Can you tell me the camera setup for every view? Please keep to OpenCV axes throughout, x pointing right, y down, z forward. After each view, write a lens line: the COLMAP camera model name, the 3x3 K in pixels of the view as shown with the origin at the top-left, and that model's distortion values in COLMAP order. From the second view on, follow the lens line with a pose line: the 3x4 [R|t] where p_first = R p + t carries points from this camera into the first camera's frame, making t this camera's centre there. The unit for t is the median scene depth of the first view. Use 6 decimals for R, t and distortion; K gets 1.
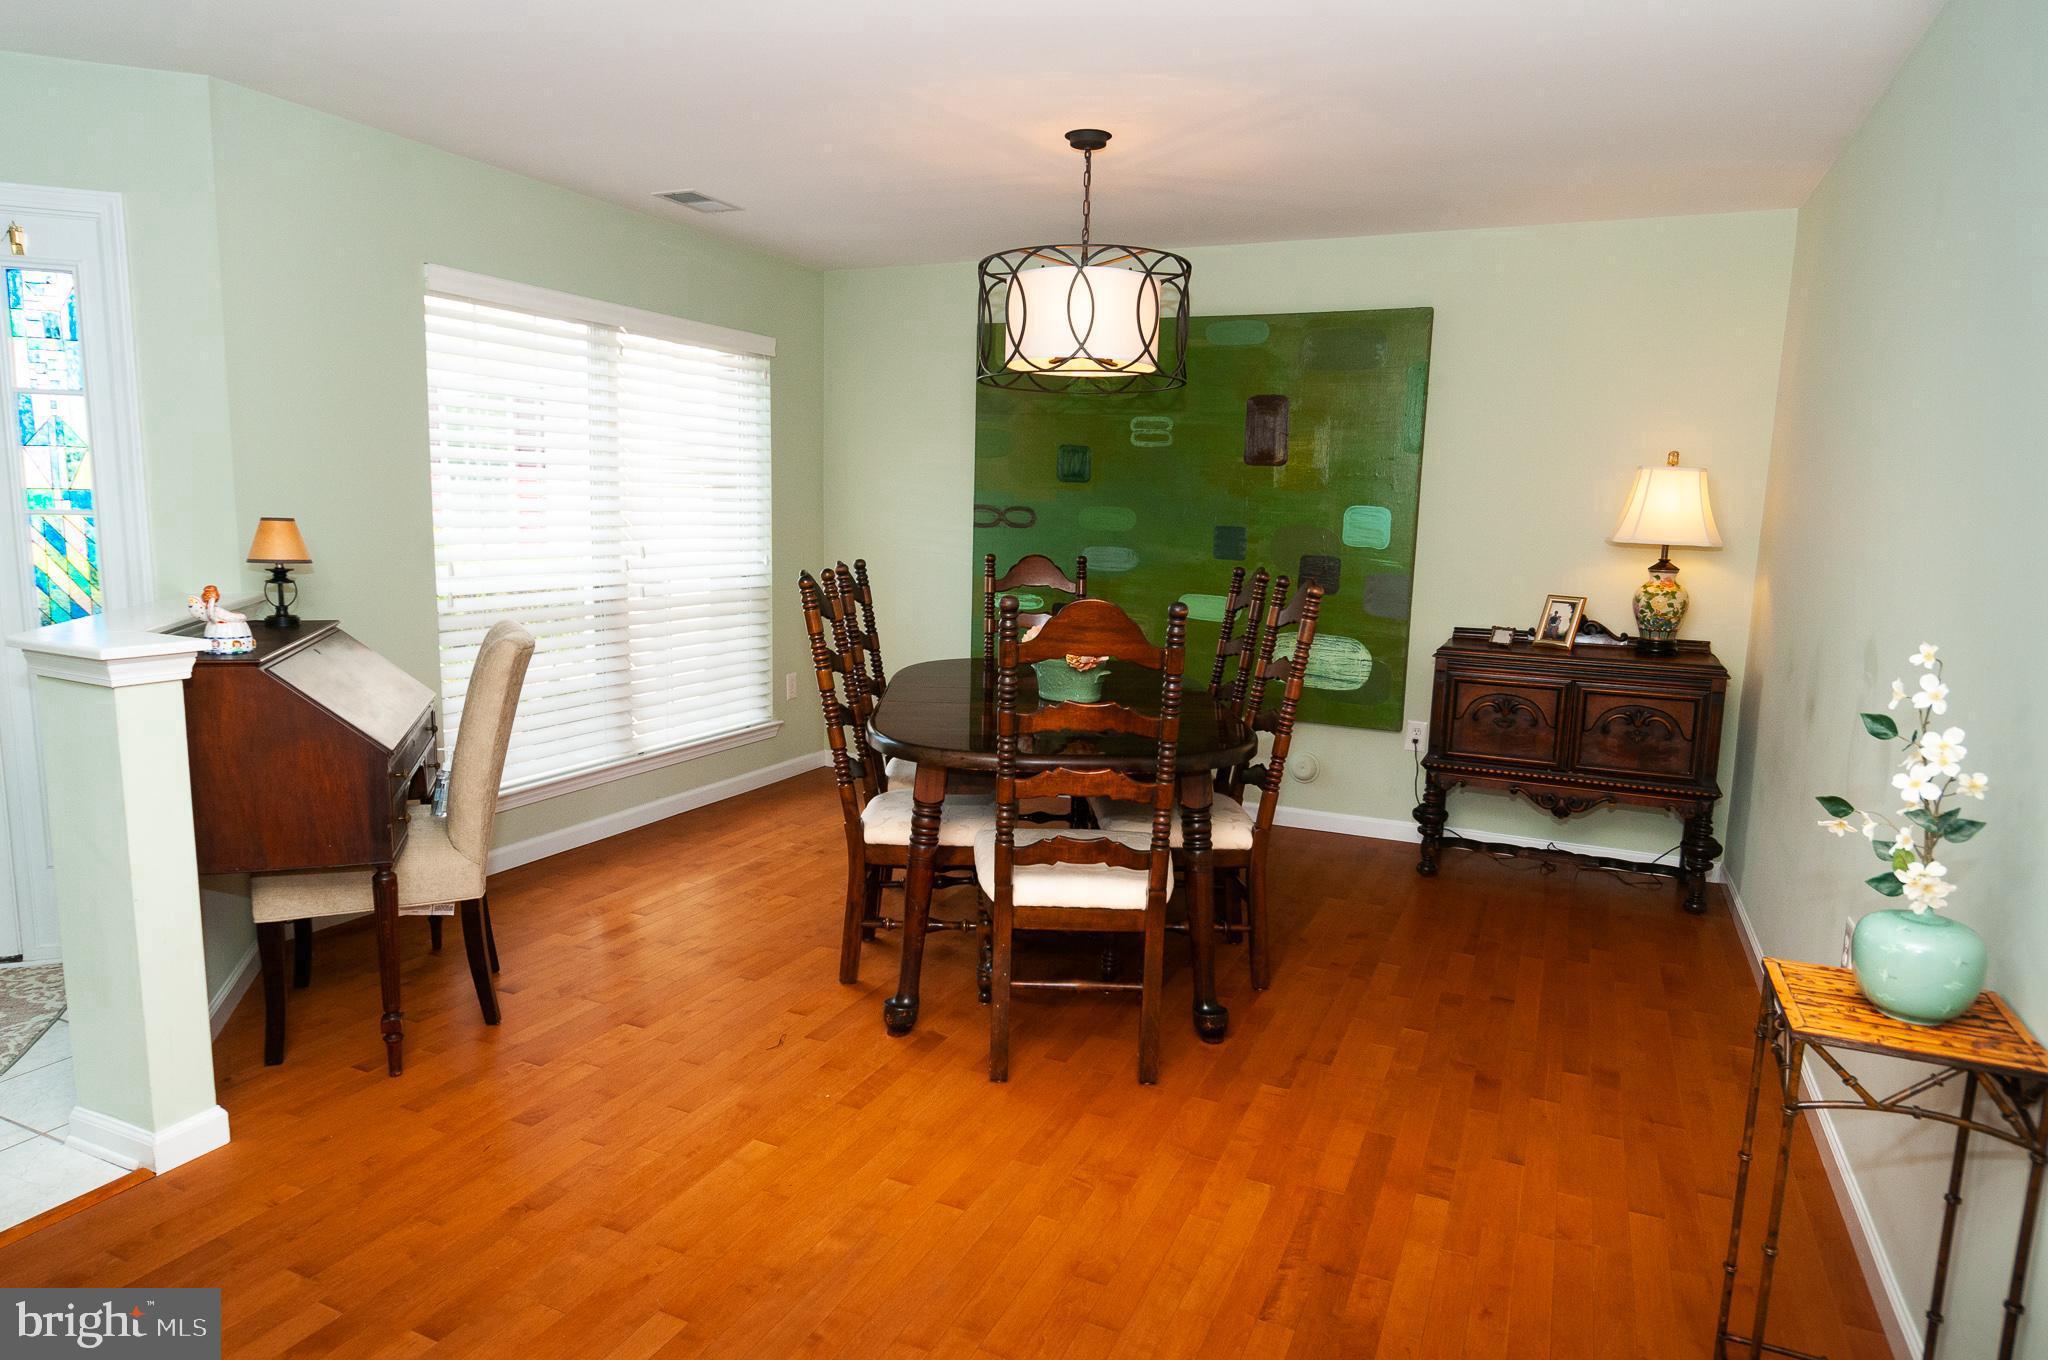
lens RADIAL K [[1214.9, 0, 1020.3], [0, 1214.9, 693.0], [0, 0, 1]] dist [-0.003629, -0.001601]
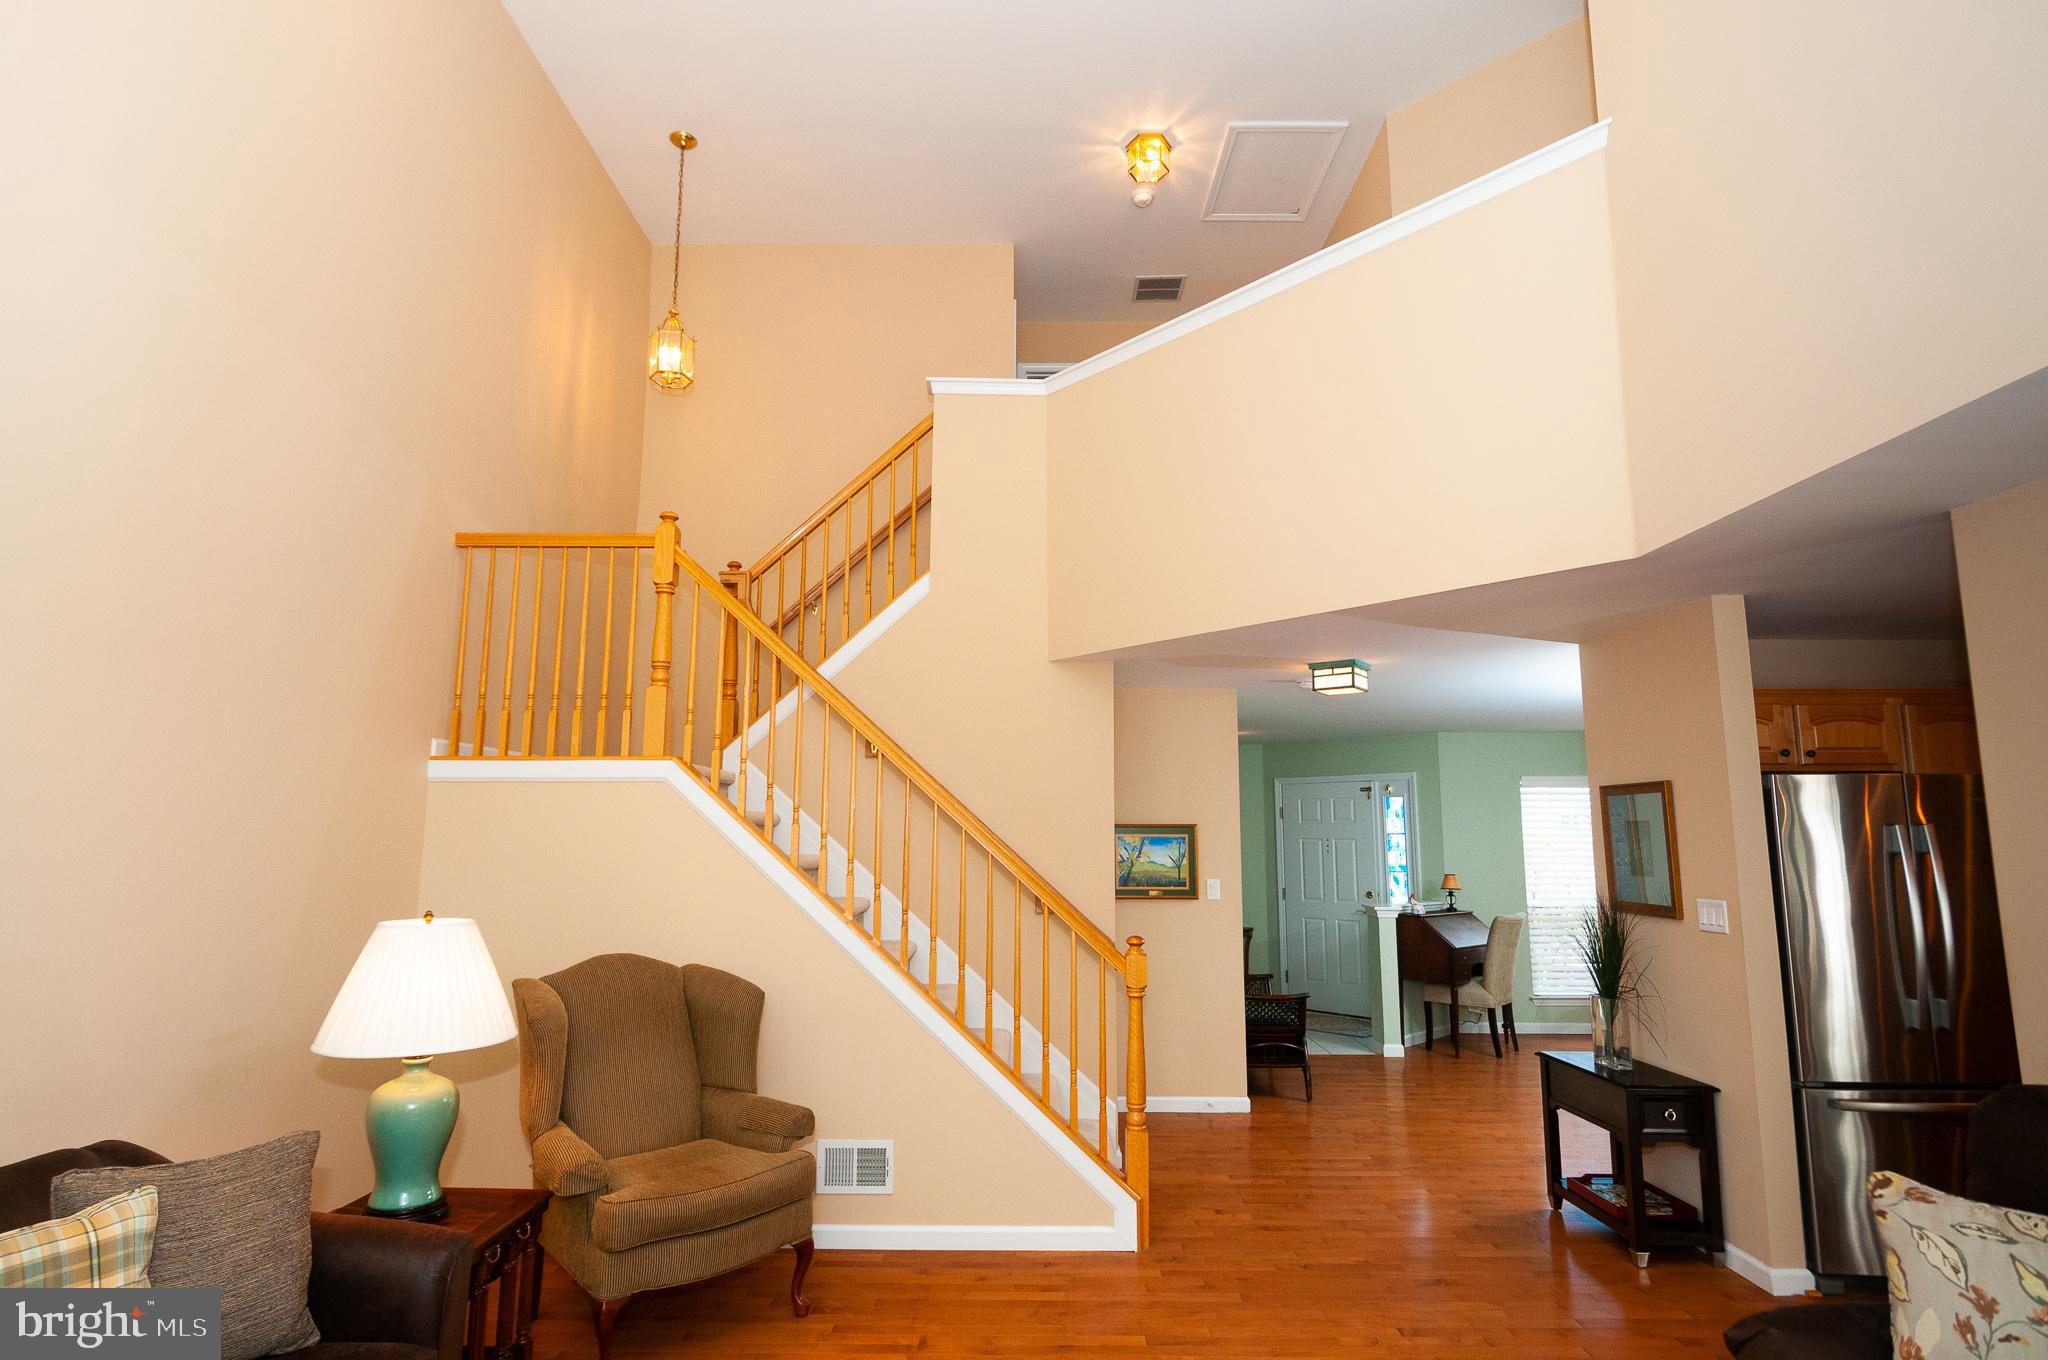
lens RADIAL K [[1058.1, 0, 1020.0], [0, 1058.1, 689.9], [0, 0, 1]] dist [0.009601, -0.009510]
pose [[0.411633, -0.153319, -0.898360, 1.339725], [-0.131957, 0.965332, -0.225212, 0.142868], [0.901746, 0.211250, 0.377131, -1.013914]]
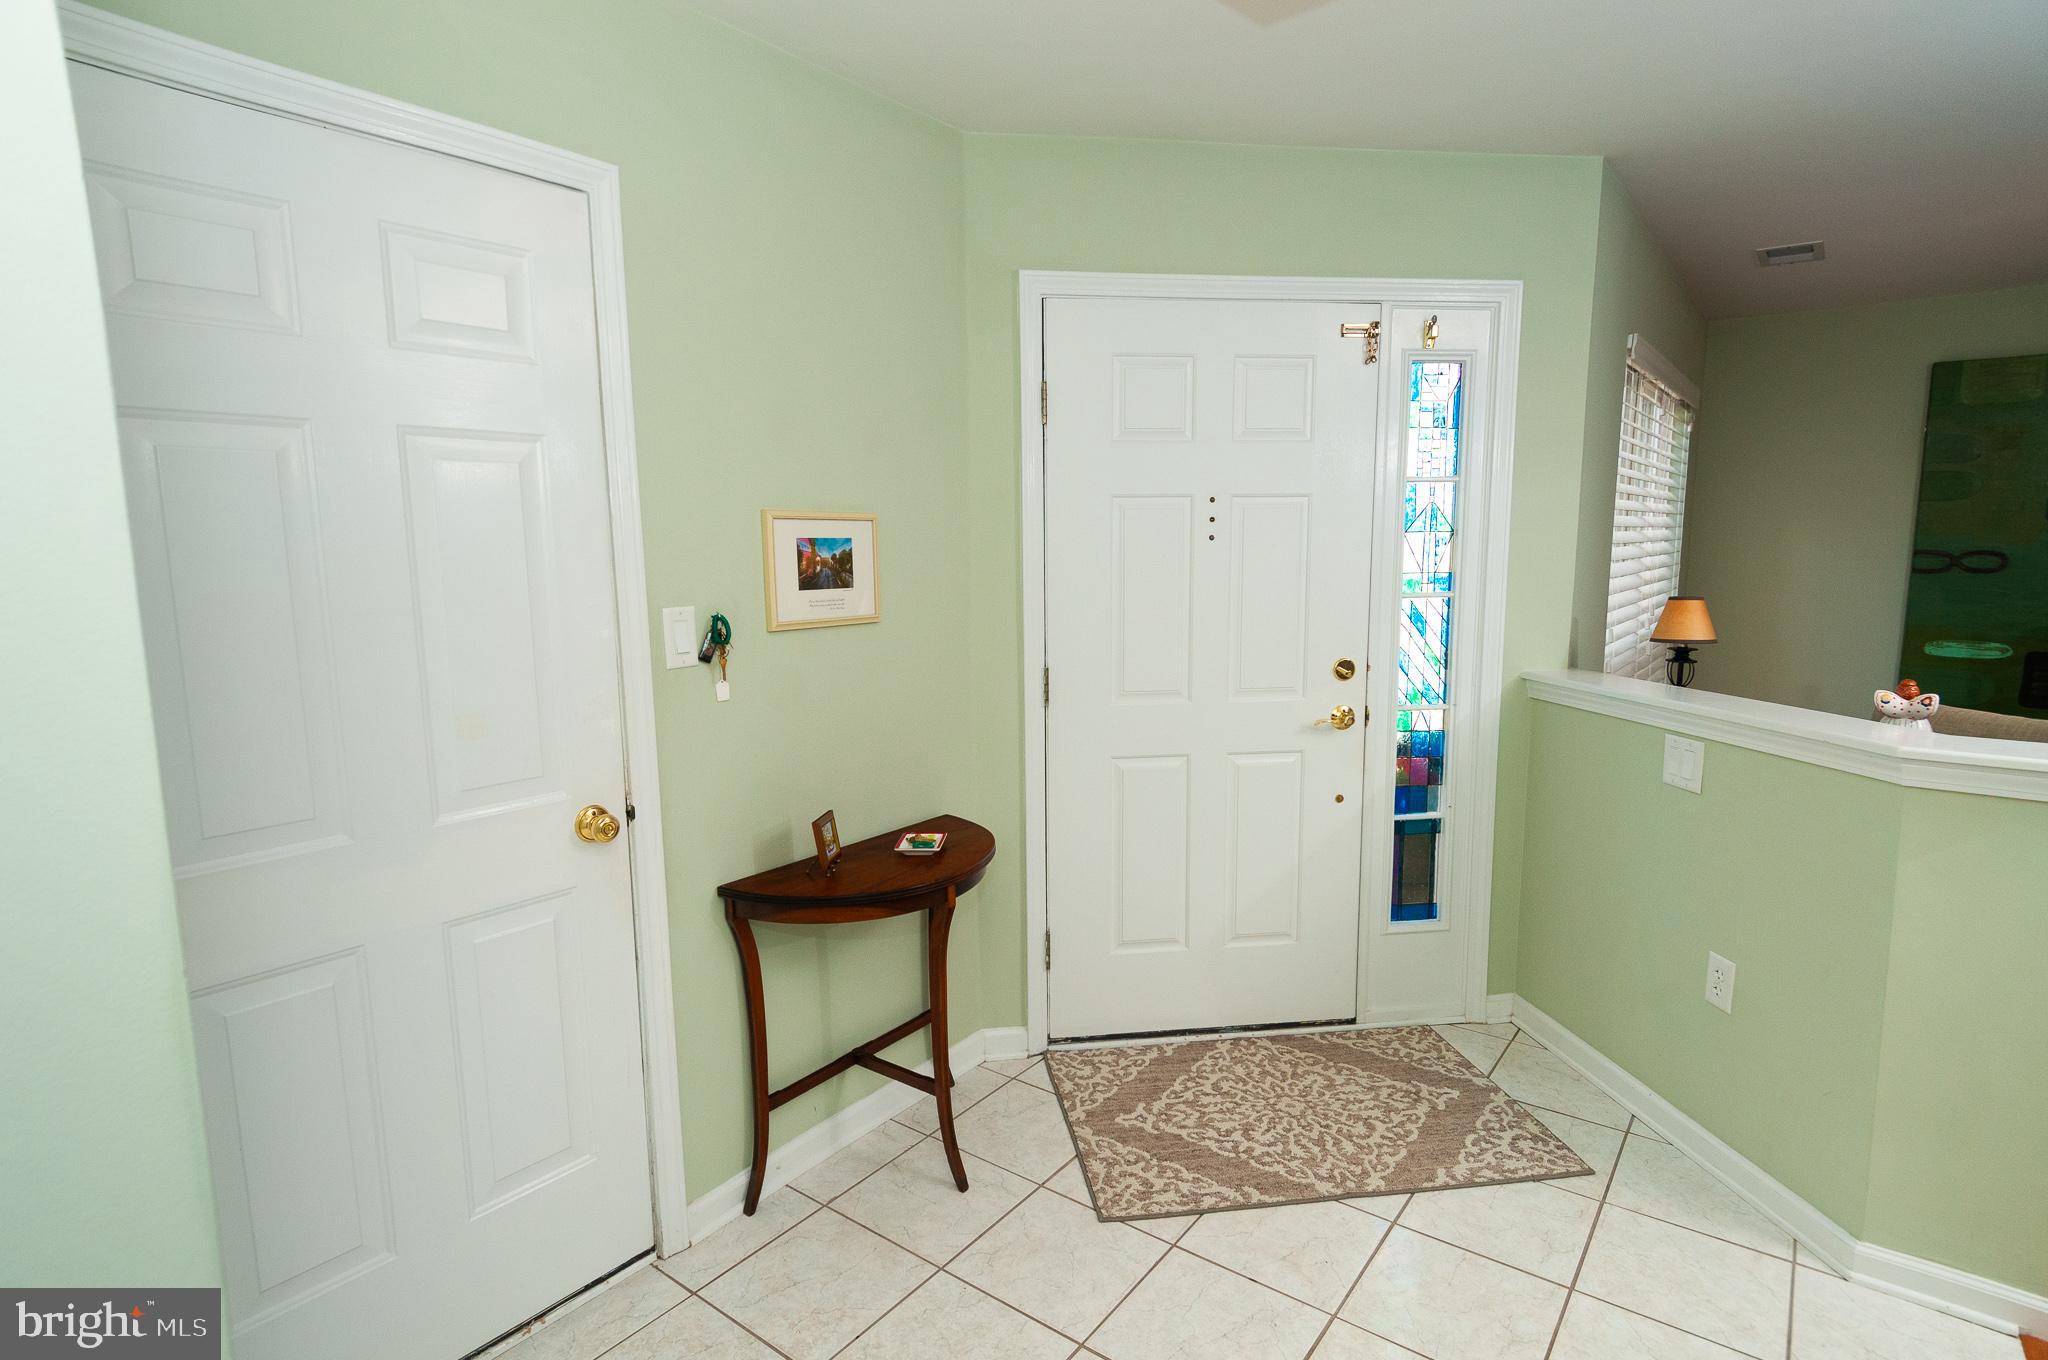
lens RADIAL K [[1058.1, 0, 1020.0], [0, 1058.1, 689.9], [0, 0, 1]] dist [0.009601, -0.009510]
pose [[0.975280, -0.002240, -0.220962, -0.938246], [-0.000514, 0.999923, -0.012403, -0.057173], [0.220973, 0.012210, 0.975203, 0.041610]]
